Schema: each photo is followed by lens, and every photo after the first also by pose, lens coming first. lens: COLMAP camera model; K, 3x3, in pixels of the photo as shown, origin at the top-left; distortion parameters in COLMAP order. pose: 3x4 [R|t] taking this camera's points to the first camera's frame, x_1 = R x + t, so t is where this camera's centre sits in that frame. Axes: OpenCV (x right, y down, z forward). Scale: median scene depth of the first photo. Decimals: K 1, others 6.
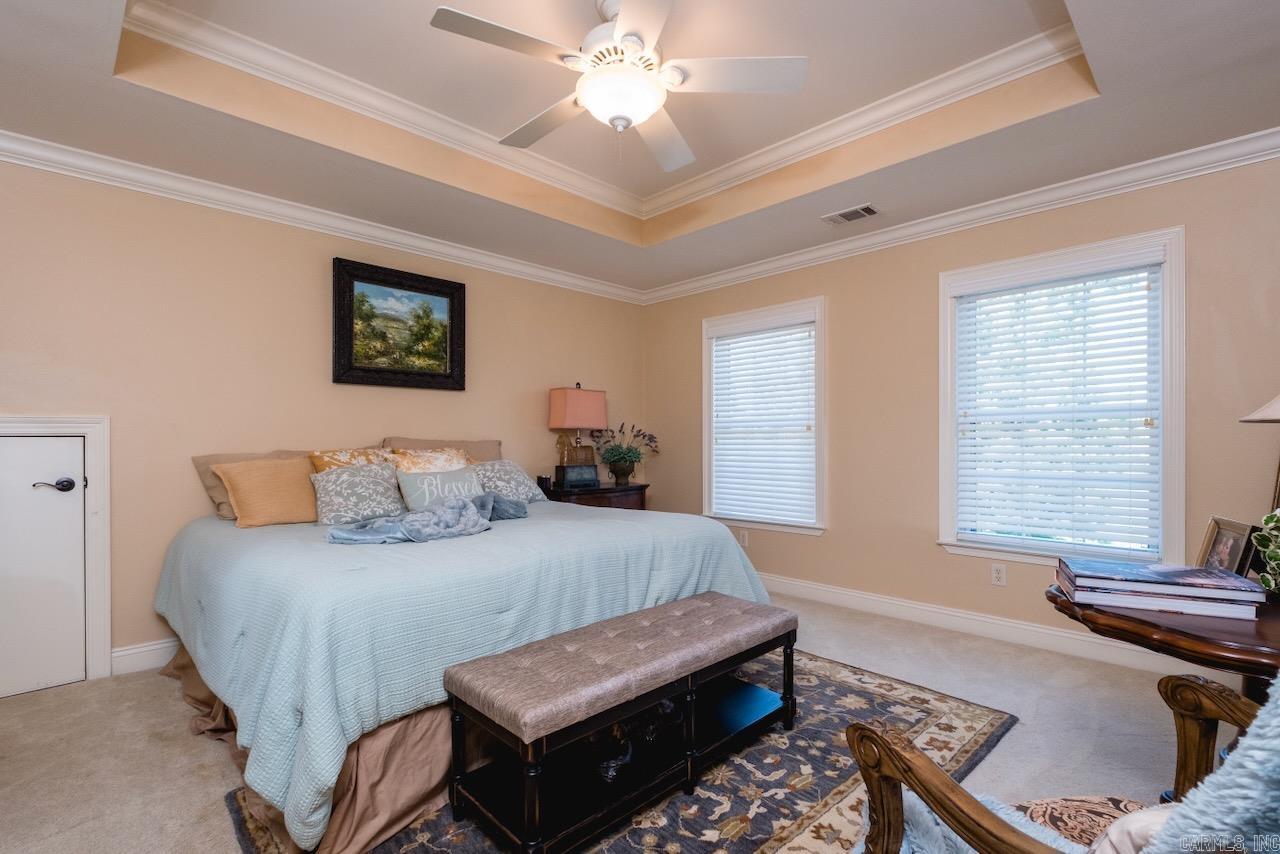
lens RADIAL K [[569.3, 0, 636.0], [0, 569.3, 432.6], [0, 0, 1]] dist [-0.002716, -0.000384]
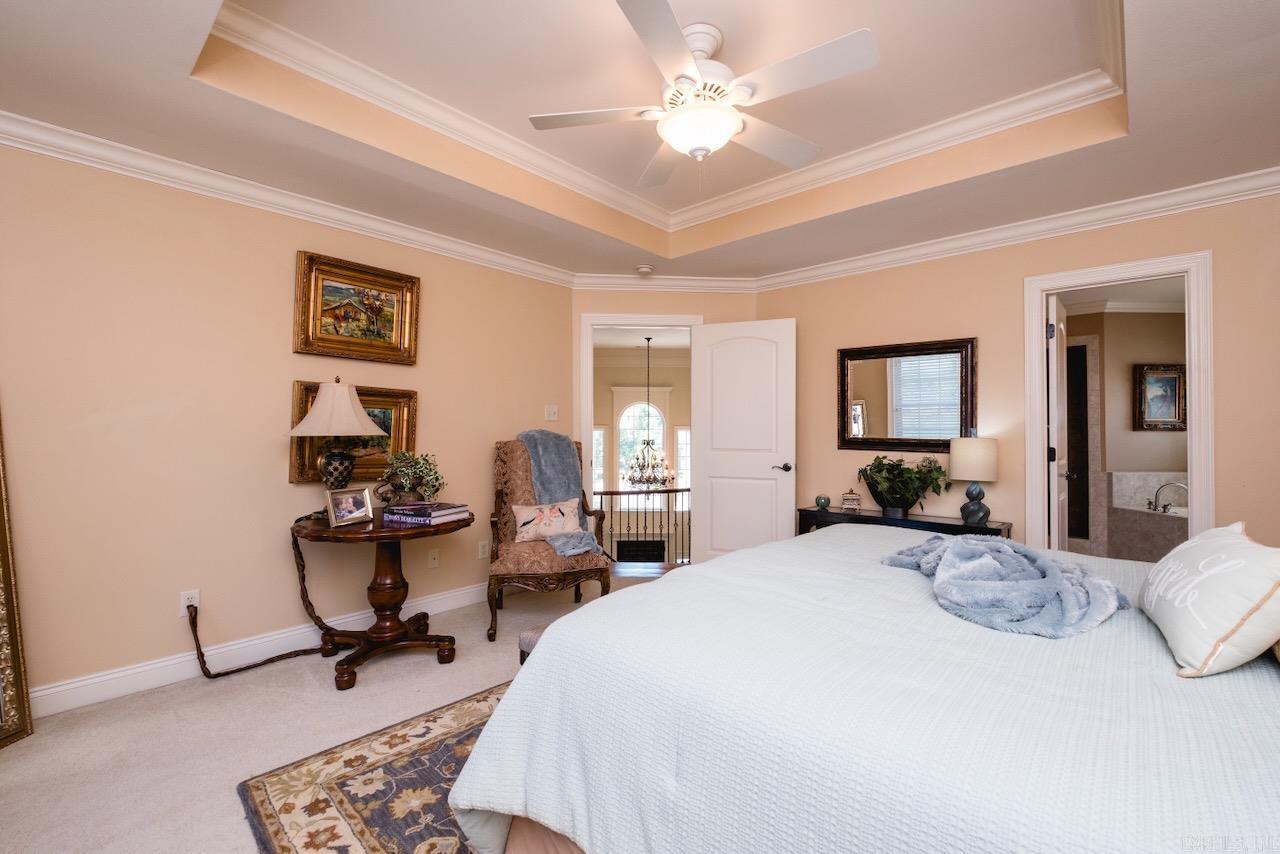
lens RADIAL K [[569.3, 0, 644.2], [0, 569.3, 426.6], [0, 0, 1]] dist [-0.002716, -0.000384]
pose [[-0.997596, -0.007988, -0.068833, 0.134200], [-0.006138, 0.999615, -0.027050, -0.006172], [0.069023, -0.026563, -0.997261, 1.845162]]
